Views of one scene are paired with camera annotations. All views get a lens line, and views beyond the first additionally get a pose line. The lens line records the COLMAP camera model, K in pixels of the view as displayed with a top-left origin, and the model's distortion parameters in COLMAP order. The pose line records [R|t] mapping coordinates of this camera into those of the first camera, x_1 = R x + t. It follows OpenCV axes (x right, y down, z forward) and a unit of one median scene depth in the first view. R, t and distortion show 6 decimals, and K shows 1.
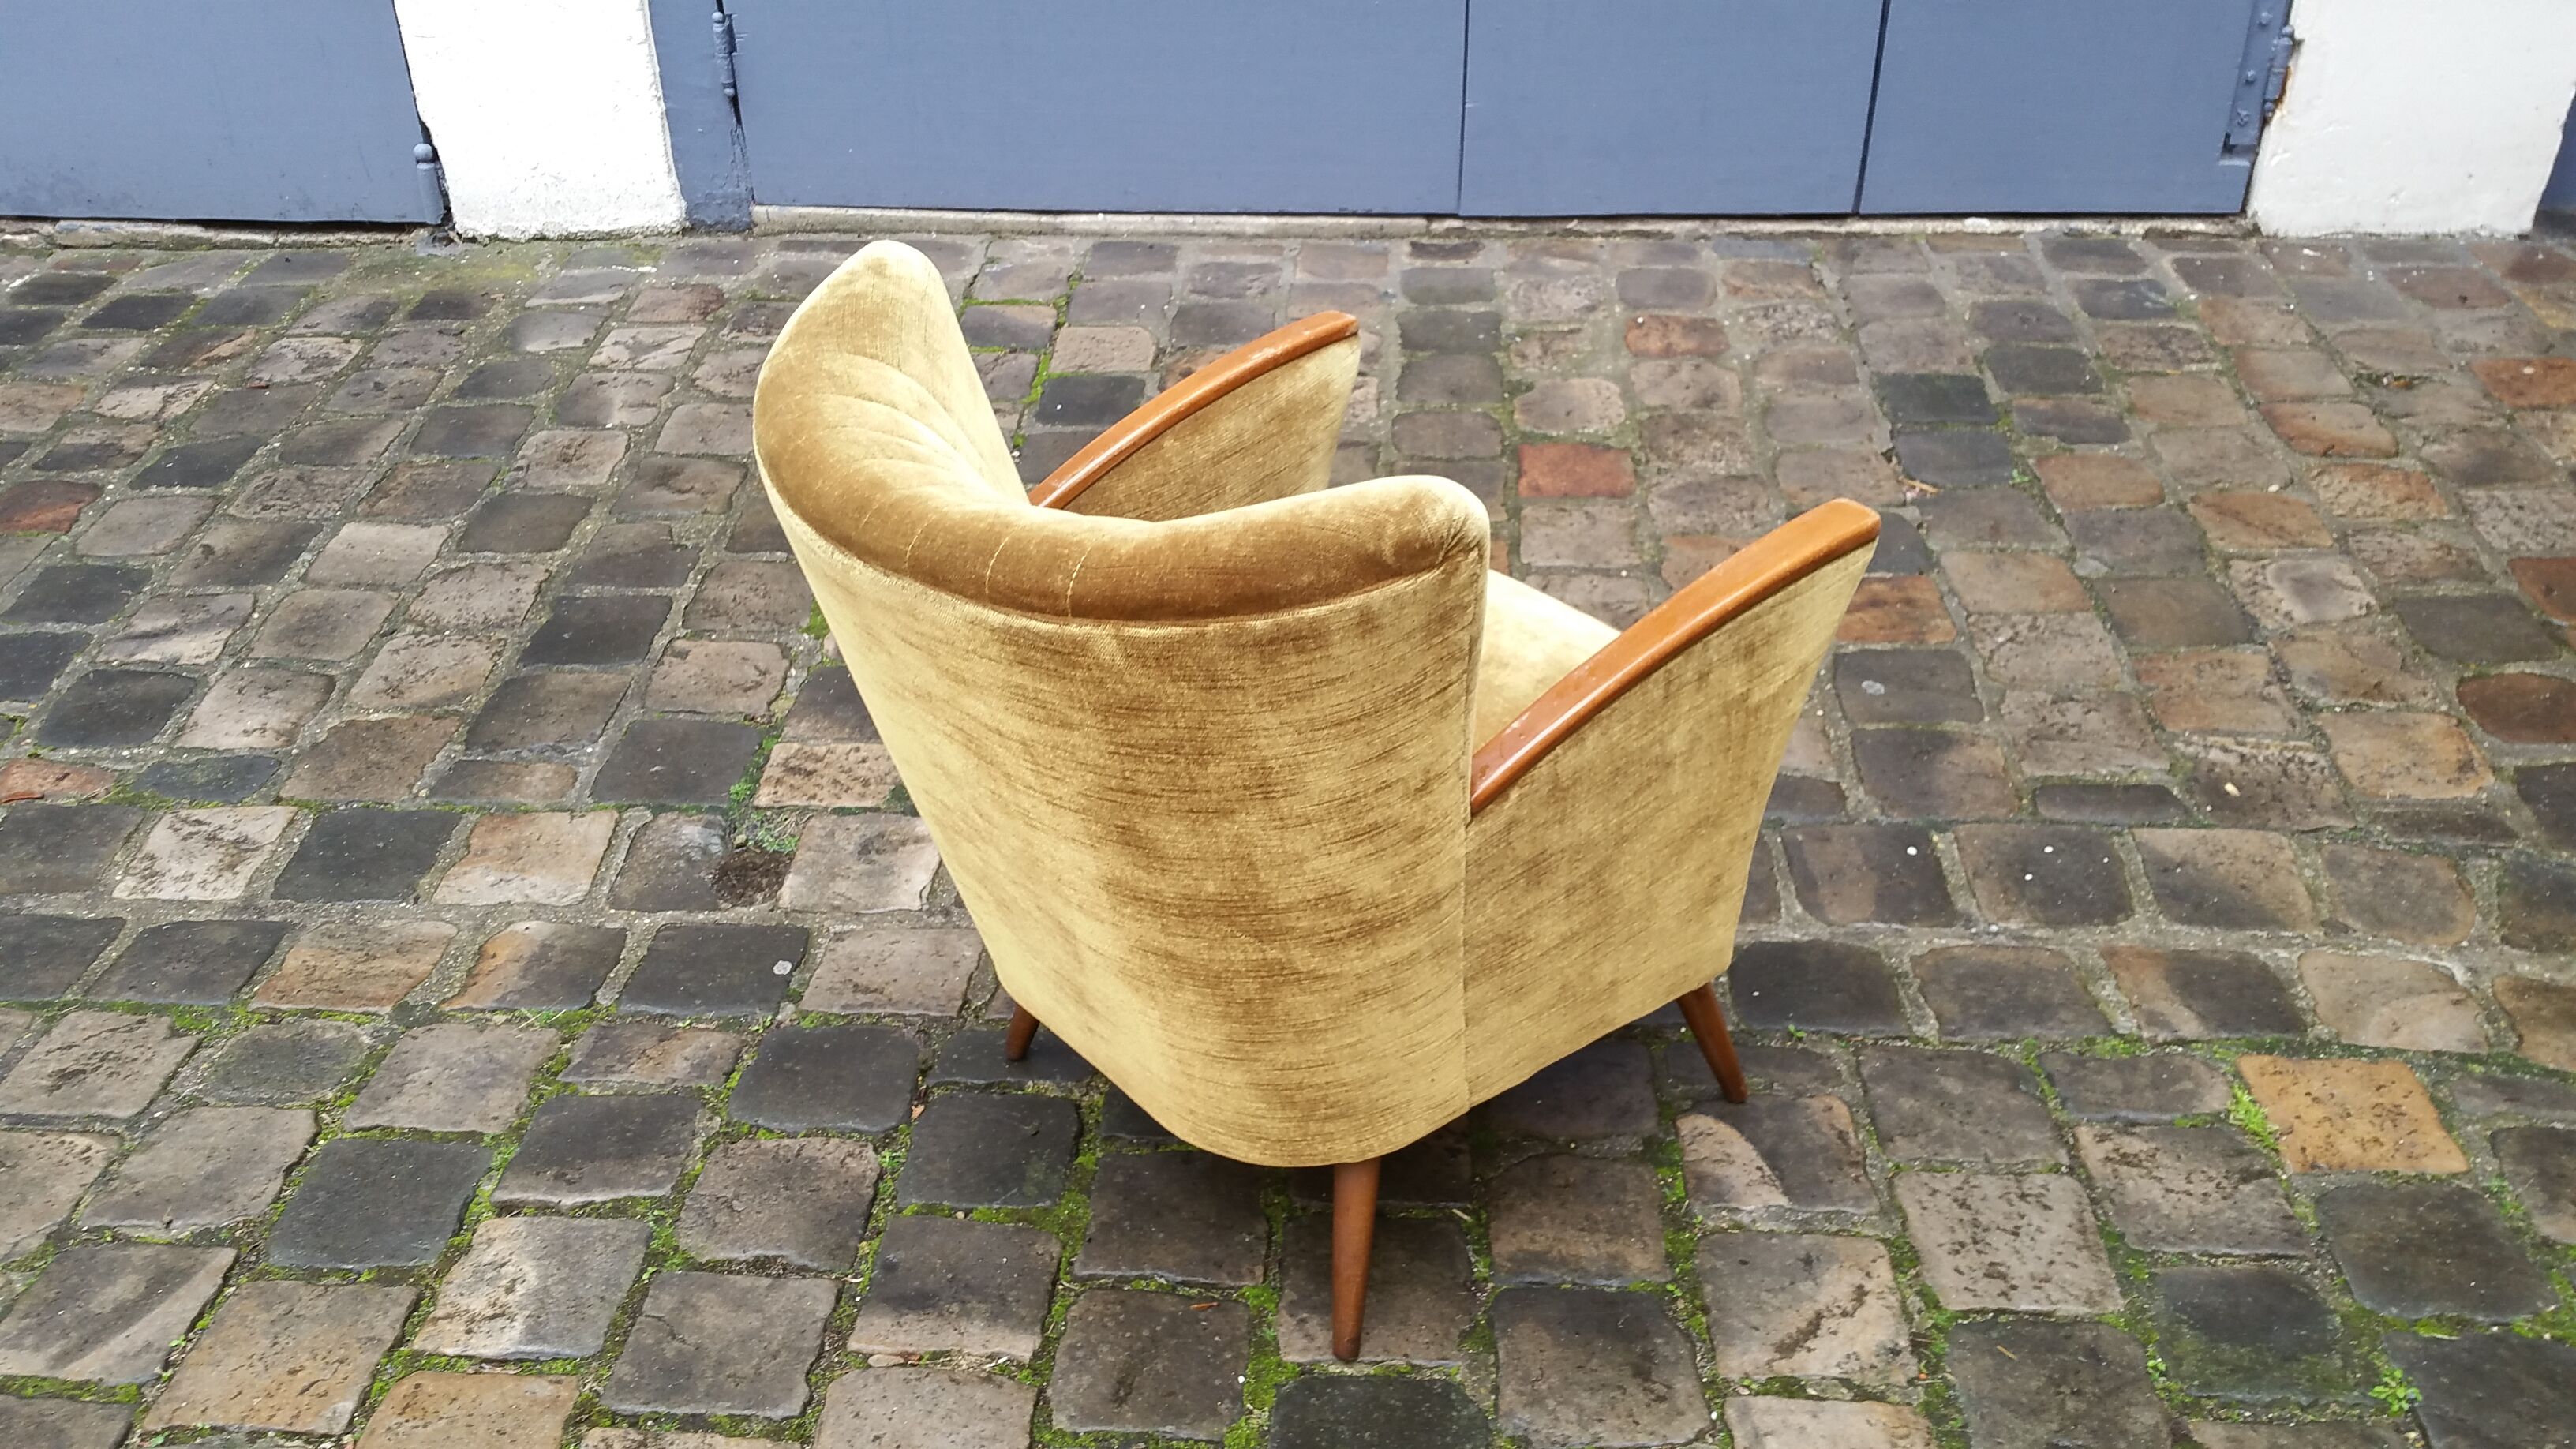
lens RADIAL K [[2197.3, 0, 1253.3], [0, 2197.3, 737.1], [0, 0, 1]] dist [0.113871, -0.246382]
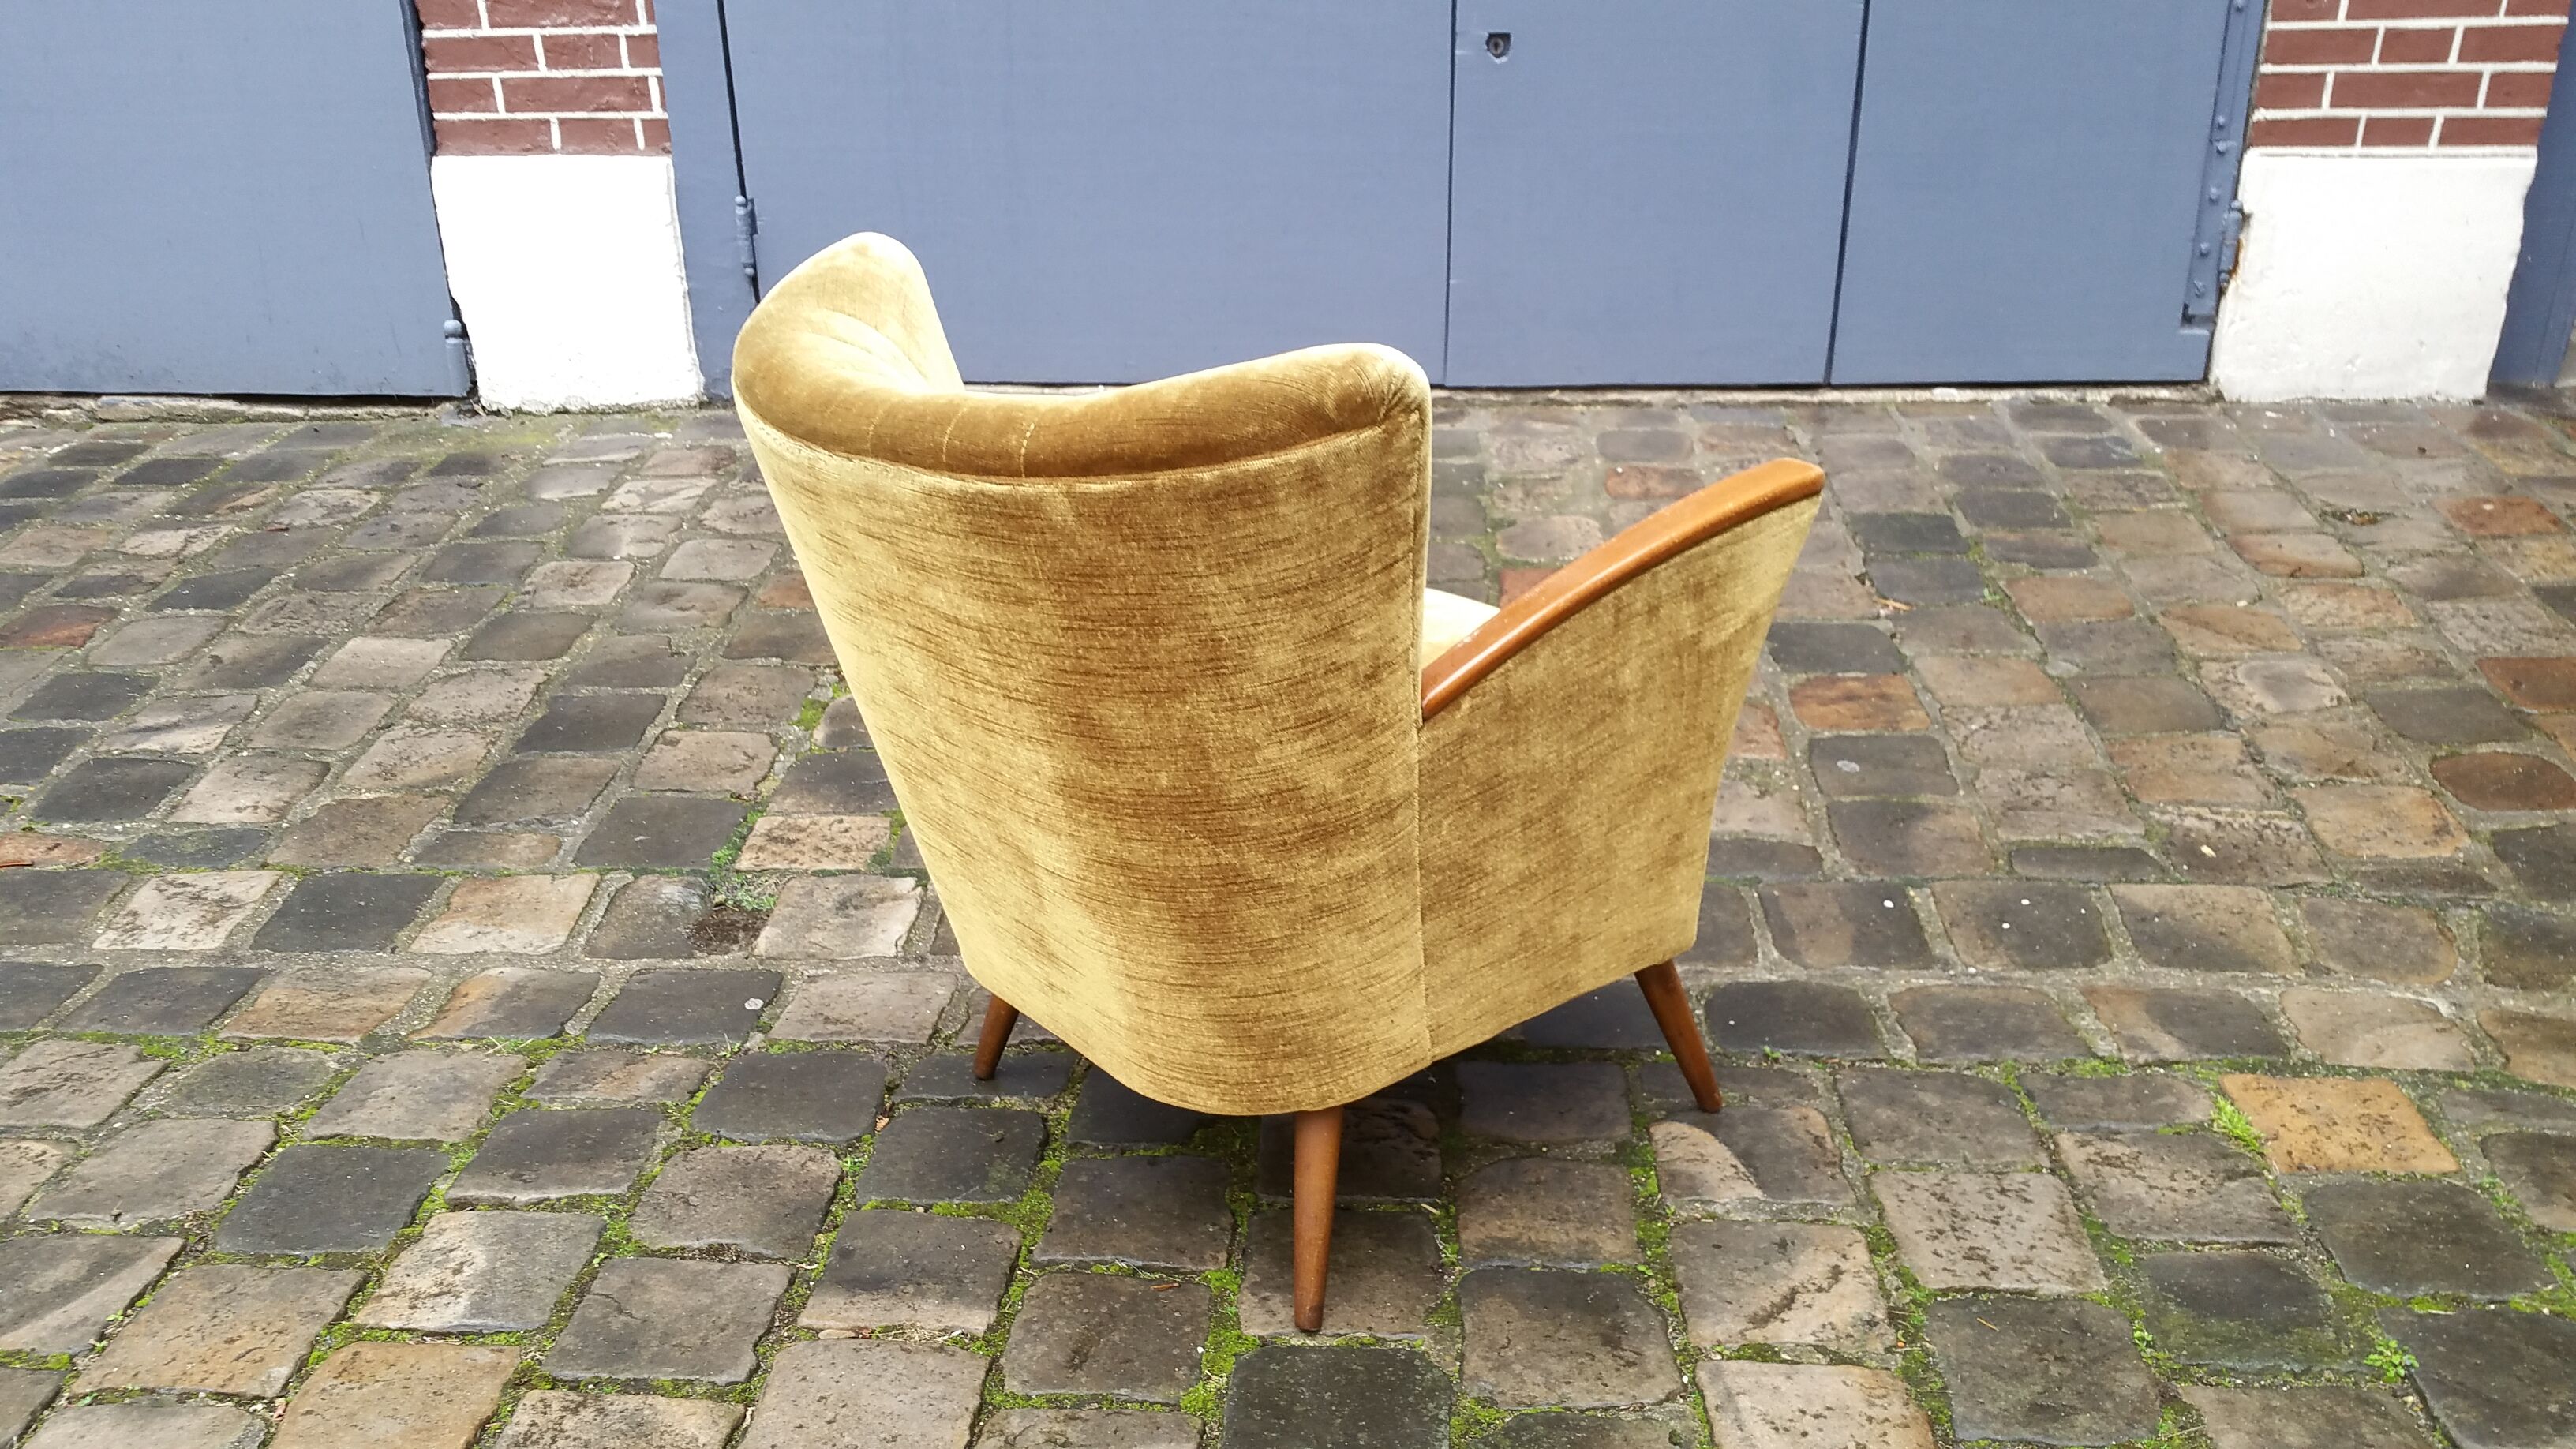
lens RADIAL K [[2197.3, 0, 1253.3], [0, 2197.3, 737.1], [0, 0, 1]] dist [0.113871, -0.246382]
pose [[0.999957, 0.002603, -0.008935, 0.021813], [-0.003906, 0.988826, -0.149026, 0.141780], [0.008448, 0.149054, 0.988793, -0.001393]]
